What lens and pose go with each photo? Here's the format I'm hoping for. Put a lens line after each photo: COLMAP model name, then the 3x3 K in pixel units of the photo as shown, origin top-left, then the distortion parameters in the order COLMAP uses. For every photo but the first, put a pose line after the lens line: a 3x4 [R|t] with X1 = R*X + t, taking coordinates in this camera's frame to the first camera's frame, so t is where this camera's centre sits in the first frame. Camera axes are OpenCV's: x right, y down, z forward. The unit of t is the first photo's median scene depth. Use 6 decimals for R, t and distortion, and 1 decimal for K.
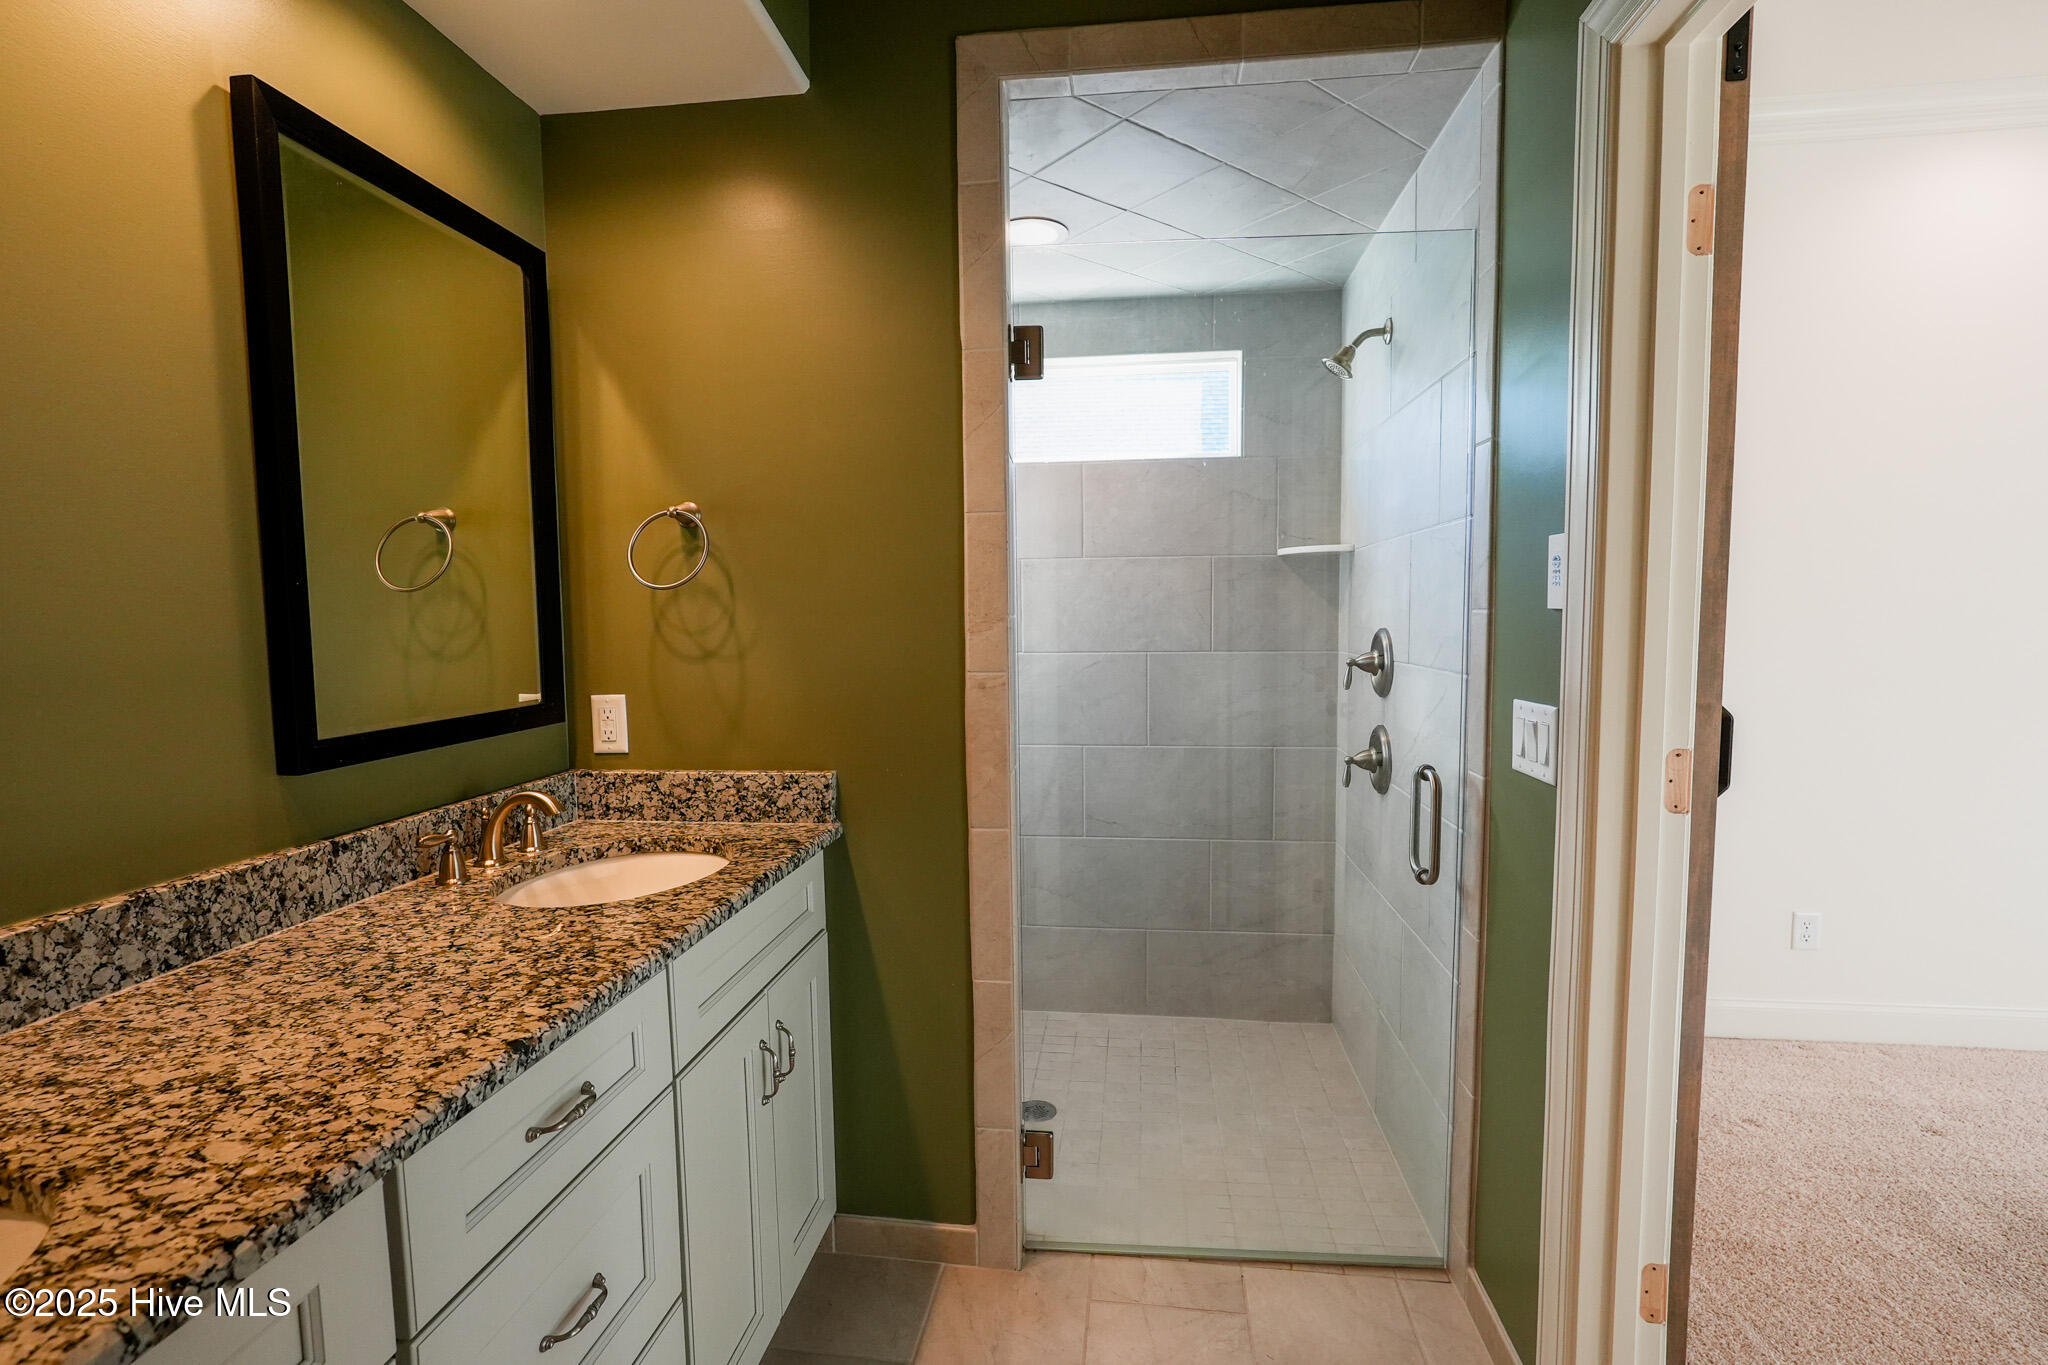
lens RADIAL K [[952.5, 0, 1031.1], [0, 952.5, 680.3], [0, 0, 1]] dist [-0.004096, 0.004311]
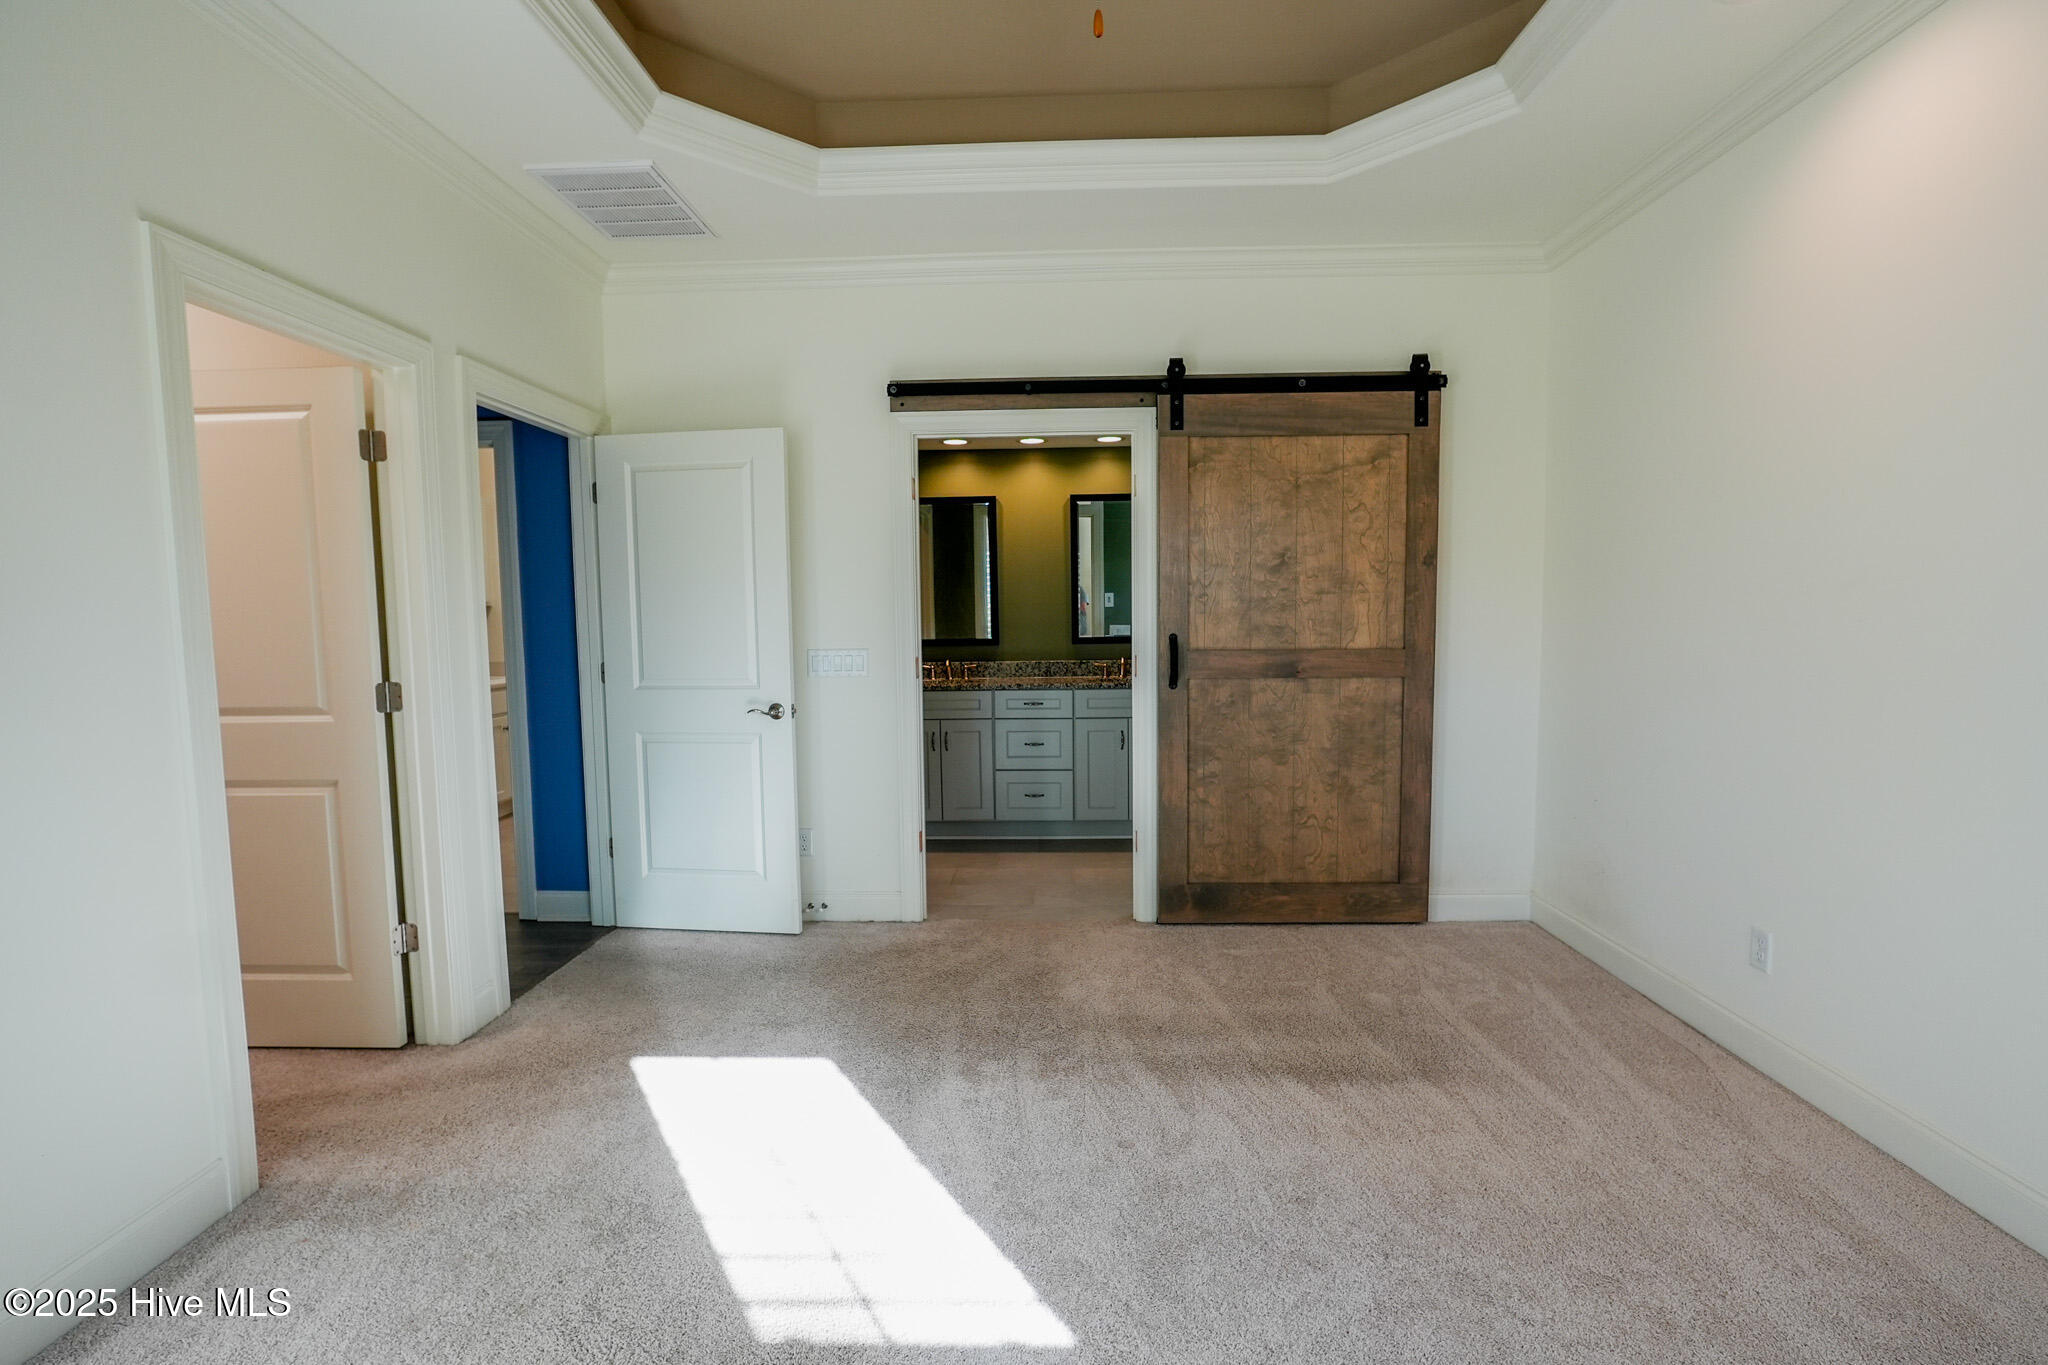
lens RADIAL K [[952.5, 0, 1021.4], [0, 952.5, 681.5], [0, 0, 1]] dist [-0.004096, 0.004311]
pose [[0.065022, 0.078636, -0.994781, 3.751657], [-0.058145, 0.995495, 0.074892, -0.047620], [0.996188, 0.052972, 0.069301, 0.453160]]
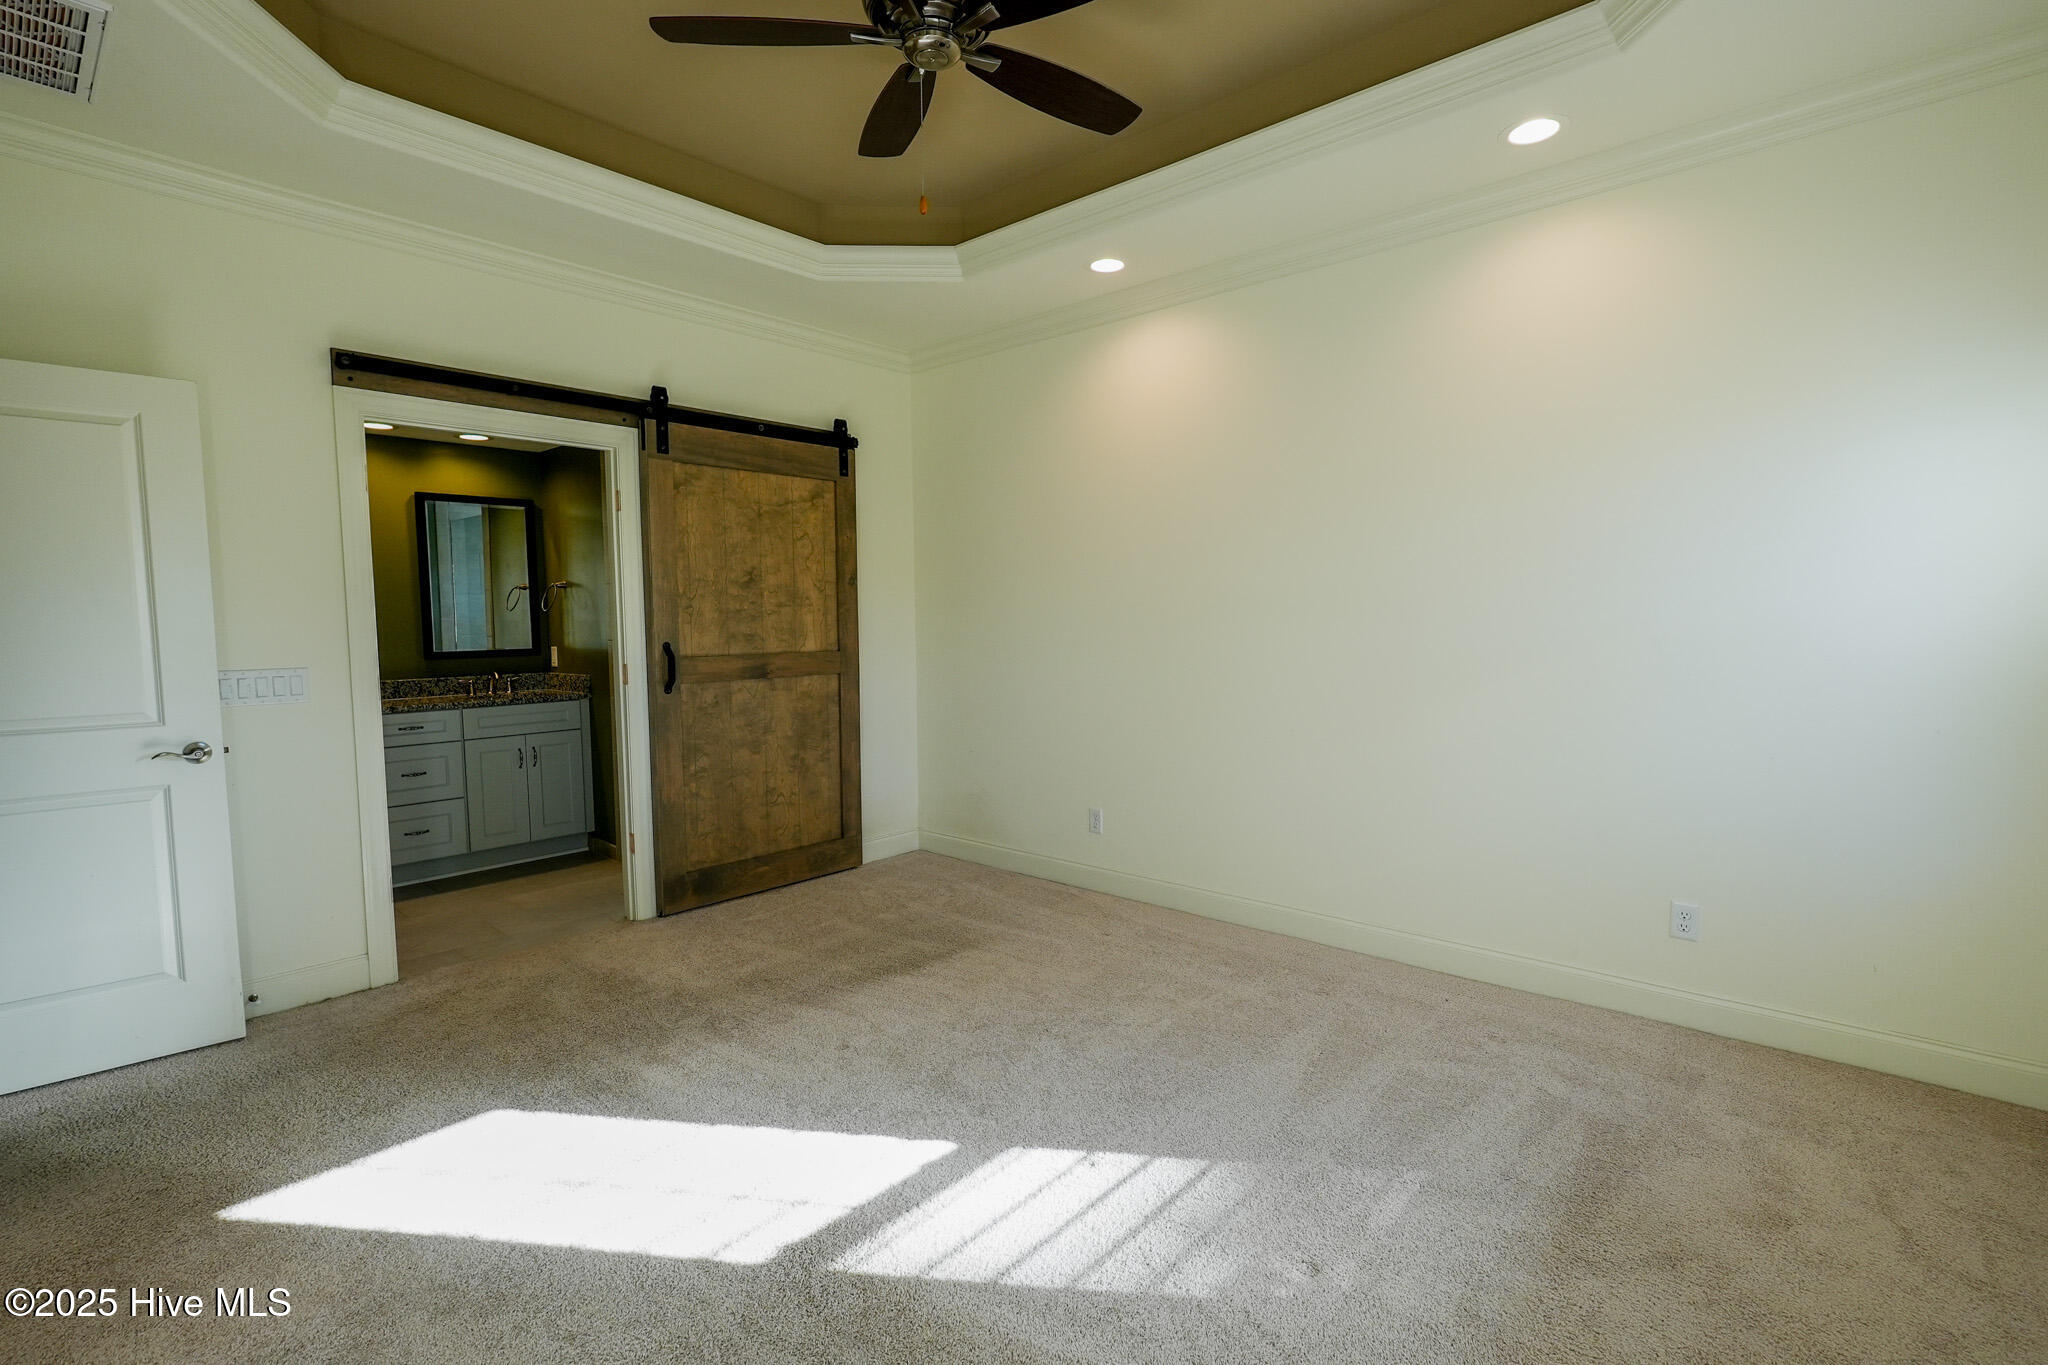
lens RADIAL K [[952.5, 0, 1026.9], [0, 952.5, 680.4], [0, 0, 1]] dist [-0.004096, 0.004311]
pose [[0.808260, 0.035442, -0.587759, 3.666231], [-0.033317, 0.999340, 0.014444, 0.042206], [0.587883, 0.007908, 0.808907, -0.766639]]
